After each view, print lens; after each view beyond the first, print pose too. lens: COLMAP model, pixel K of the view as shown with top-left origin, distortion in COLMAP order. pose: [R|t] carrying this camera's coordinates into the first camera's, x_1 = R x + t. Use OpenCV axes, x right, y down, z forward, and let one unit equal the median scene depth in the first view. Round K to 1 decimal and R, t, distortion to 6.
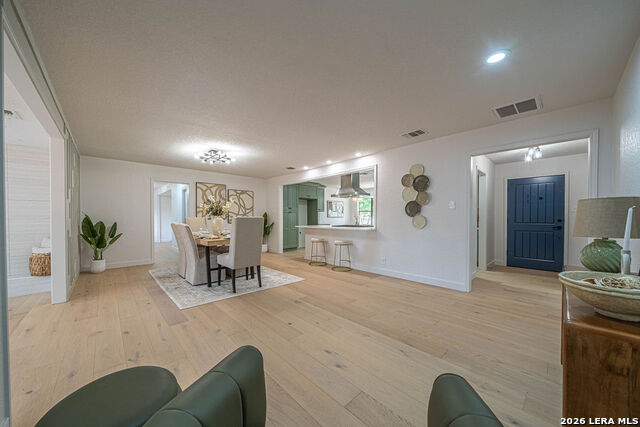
lens RADIAL K [[226.7, 0, 318.9], [0, 226.7, 220.8], [0, 0, 1]] dist [0.000019, -0.000019]
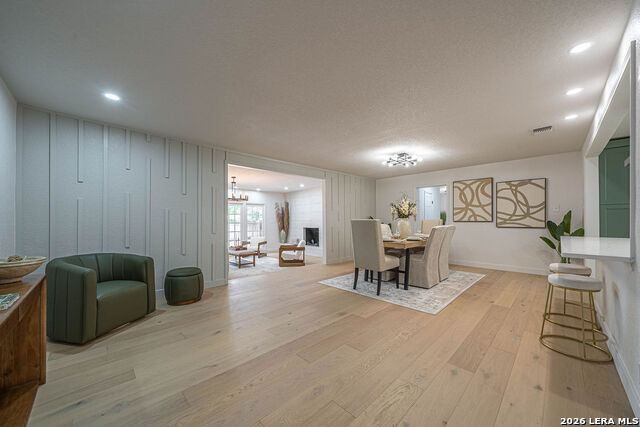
lens RADIAL K [[234.0, 0, 316.2], [0, 234.0, 219.9], [0, 0, 1]] dist [0.001701, 0.000120]
pose [[0.011220, -0.001997, -0.999935, 0.409426], [-0.013012, 0.999913, -0.002143, -0.005465], [0.999852, 0.013035, 0.011193, 0.433483]]
